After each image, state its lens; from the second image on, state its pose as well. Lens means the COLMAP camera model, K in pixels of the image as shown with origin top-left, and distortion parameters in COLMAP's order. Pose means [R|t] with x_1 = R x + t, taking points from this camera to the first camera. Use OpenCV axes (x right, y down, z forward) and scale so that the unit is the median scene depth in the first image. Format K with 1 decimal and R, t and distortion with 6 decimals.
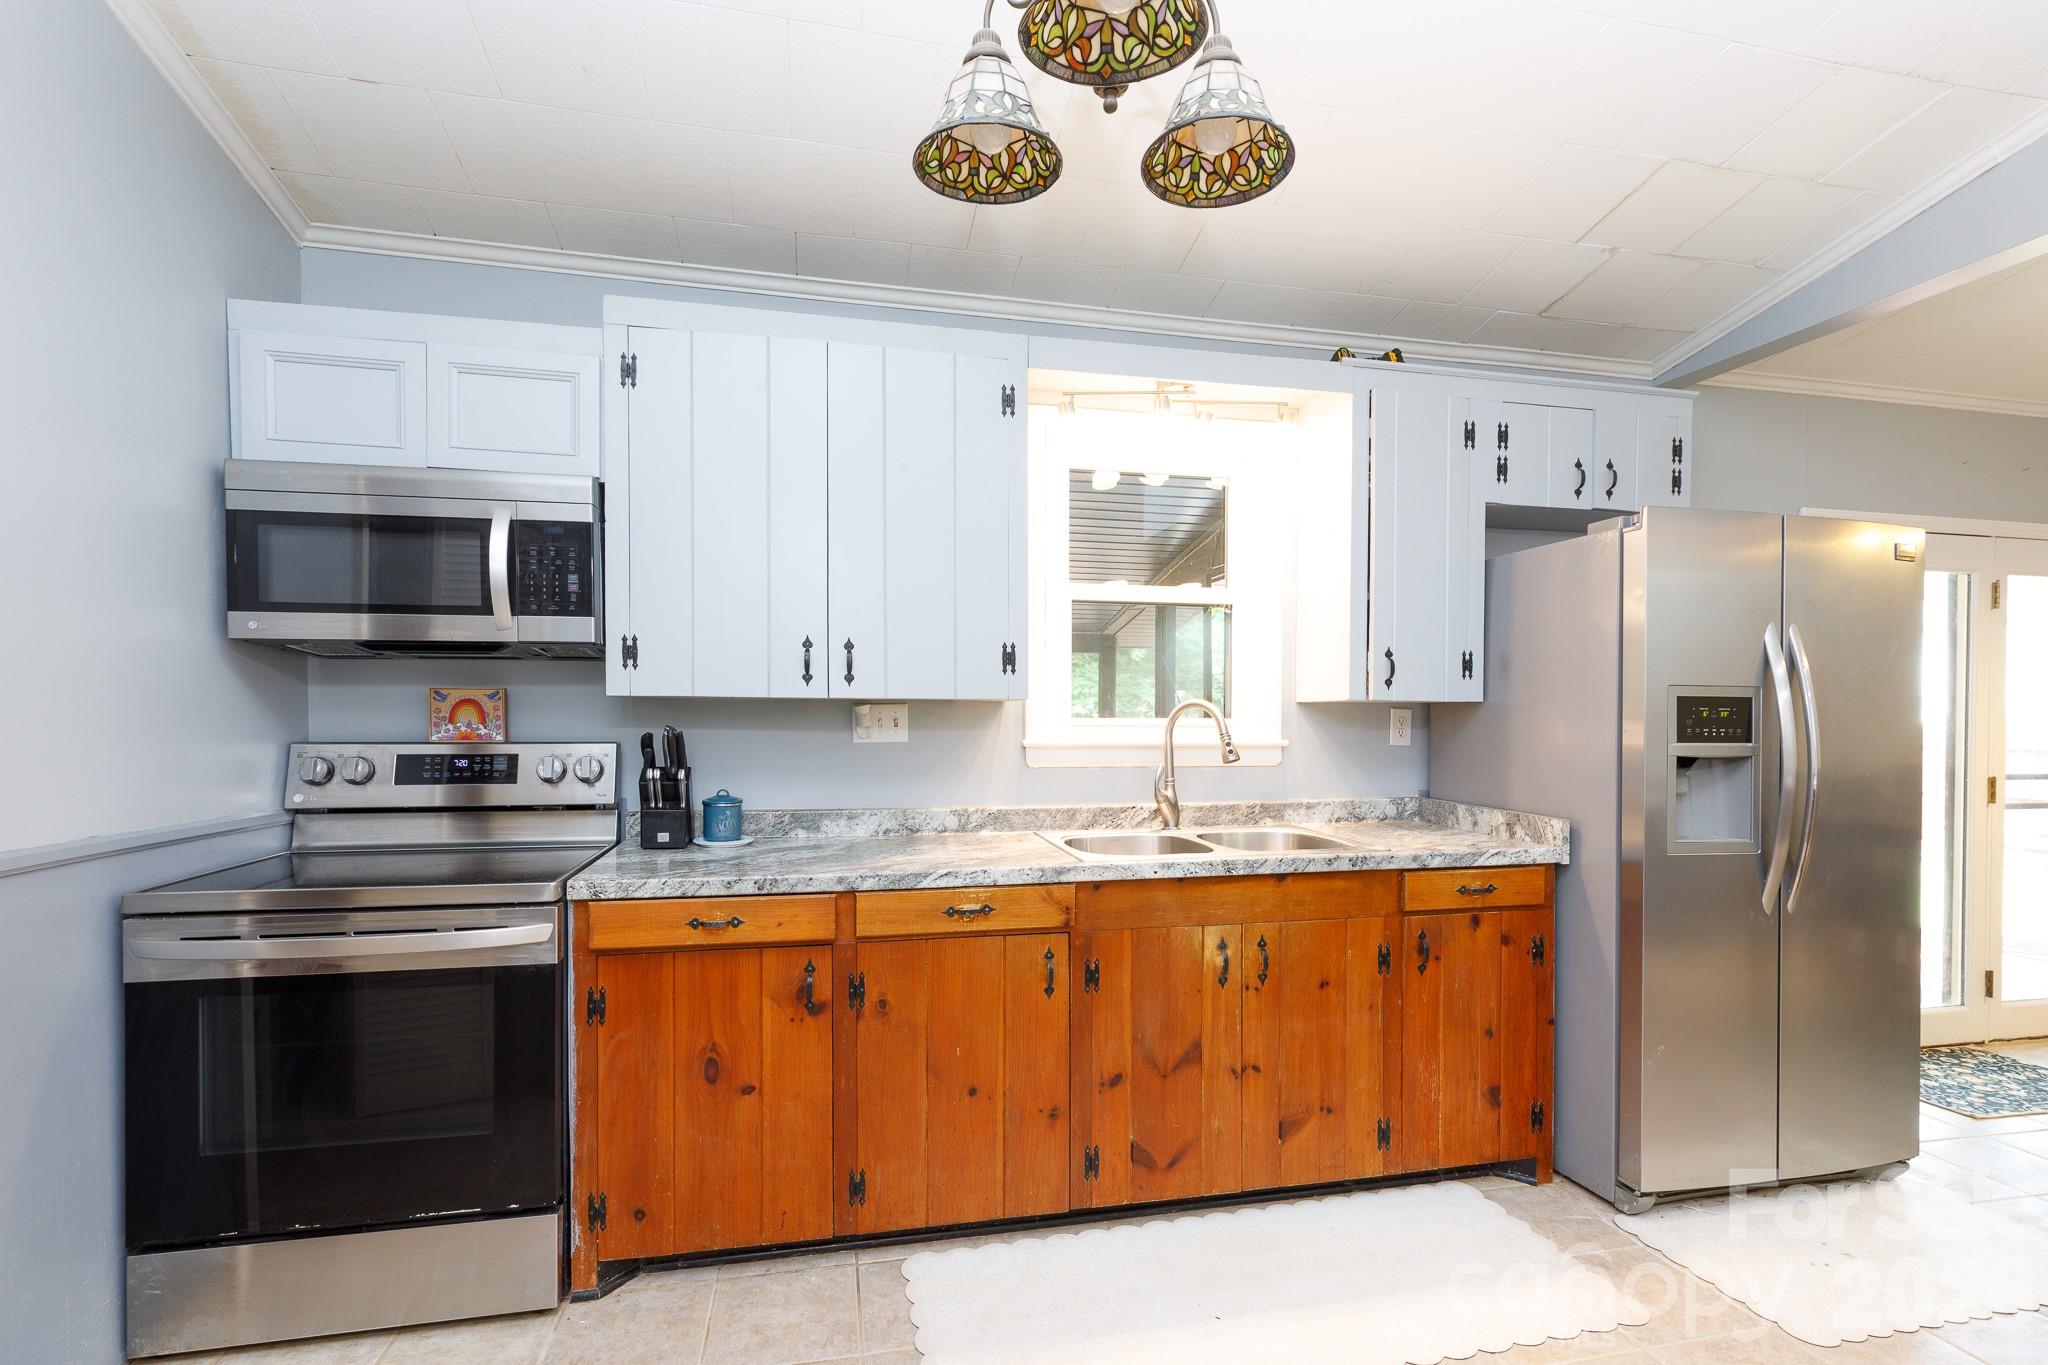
lens RADIAL K [[937.6, 0, 1021.8], [0, 937.6, 729.4], [0, 0, 1]] dist [0.000229, -0.000130]
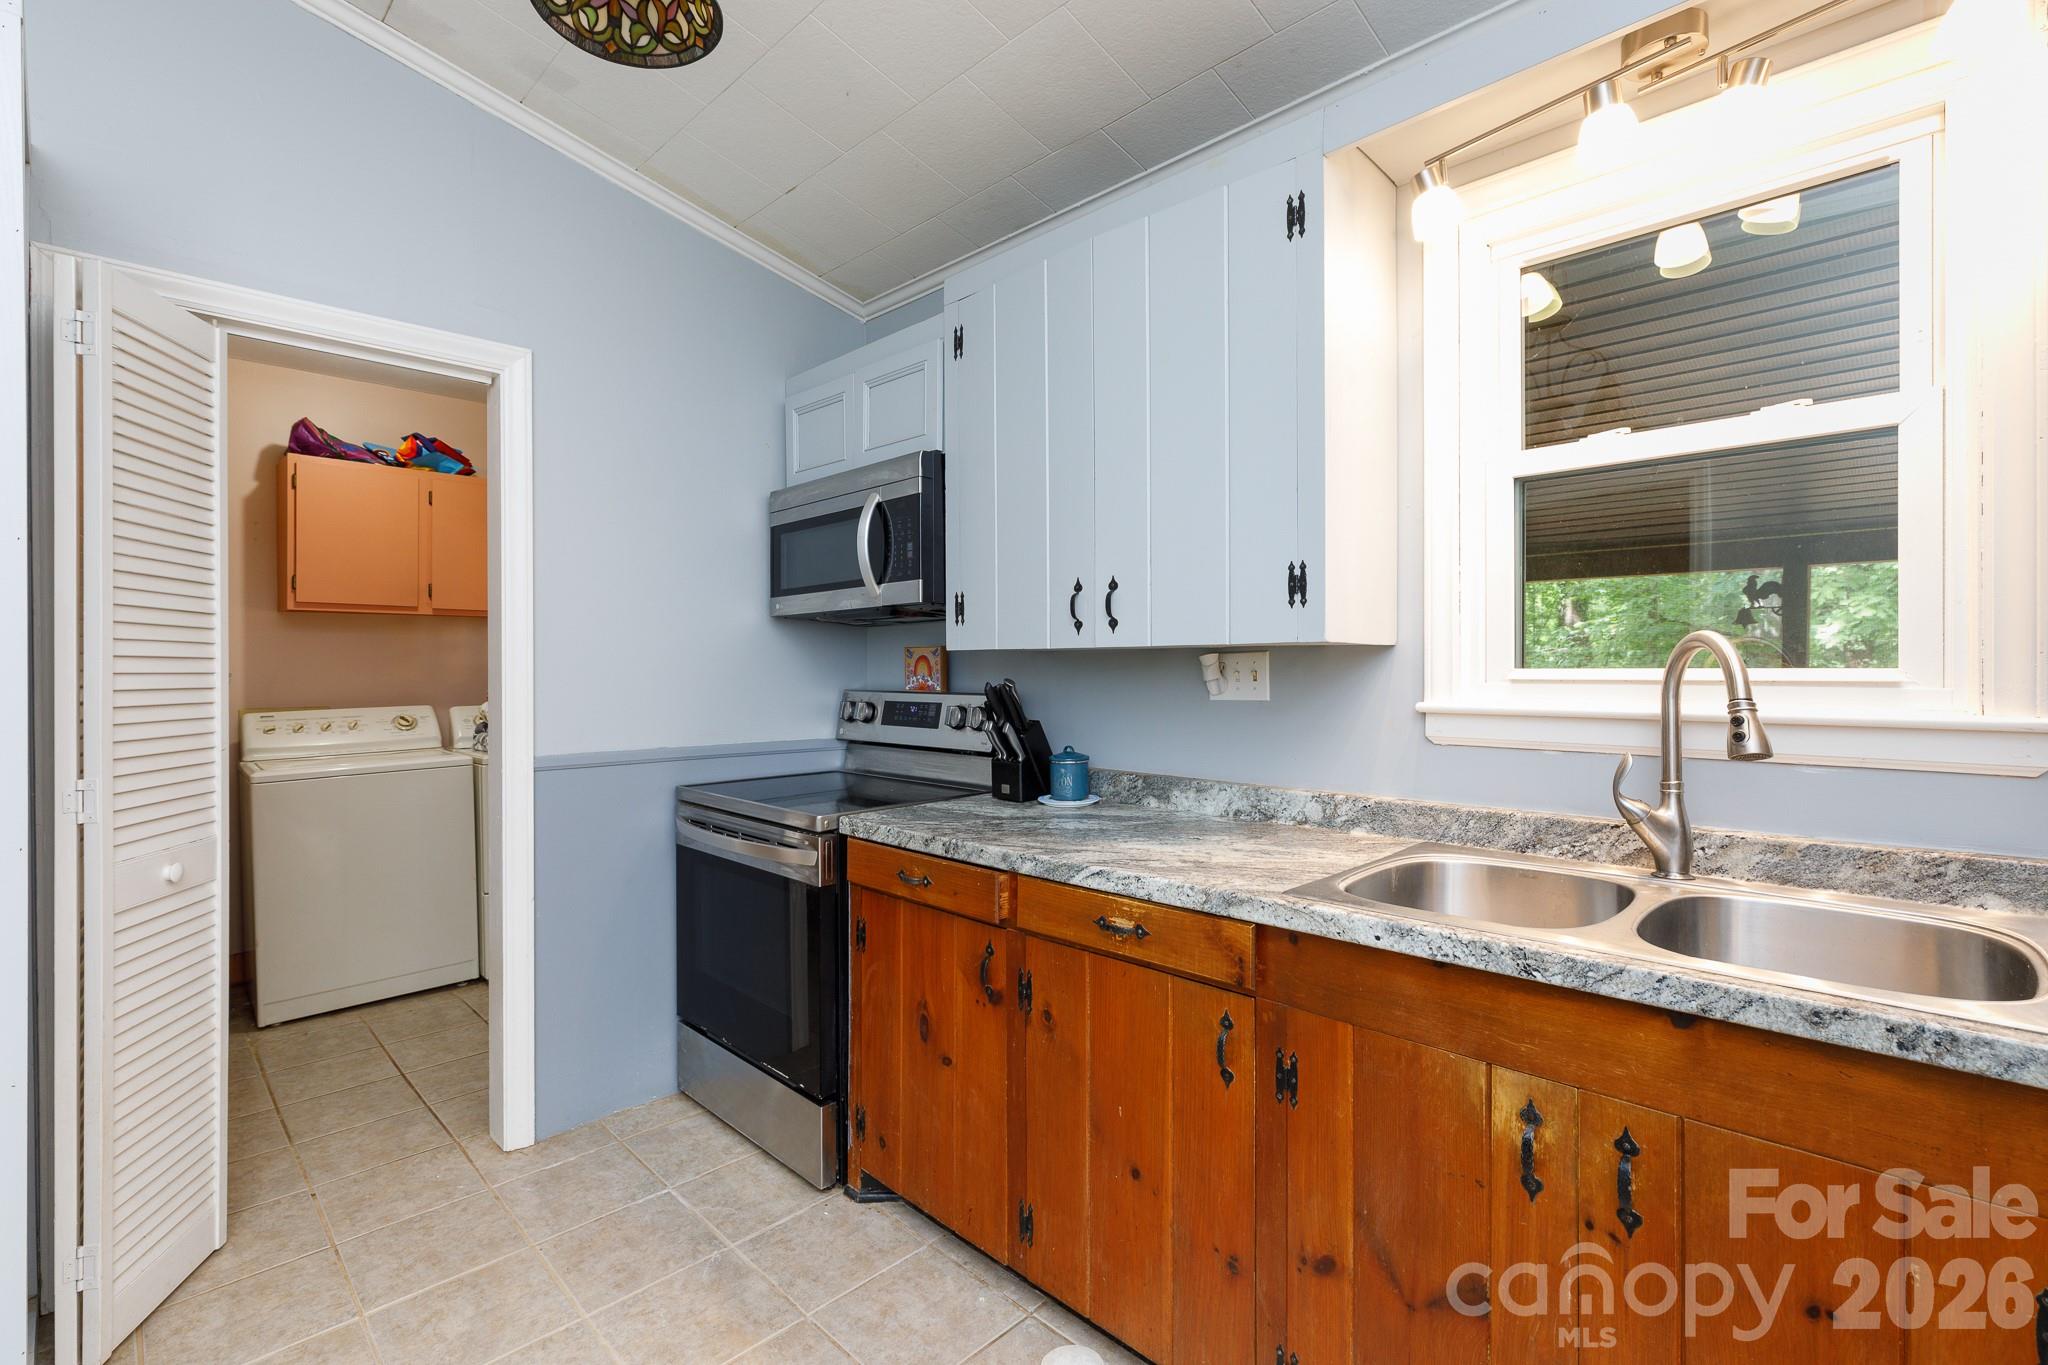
lens RADIAL K [[926.5, 0, 1026.3], [0, 926.5, 666.0], [0, 0, 1]] dist [0.001698, 0.000050]
pose [[0.542611, -0.007115, -0.839954, 0.491403], [-0.004018, 0.999931, -0.011066, -0.007006], [0.839974, 0.009379, 0.542545, 0.495313]]
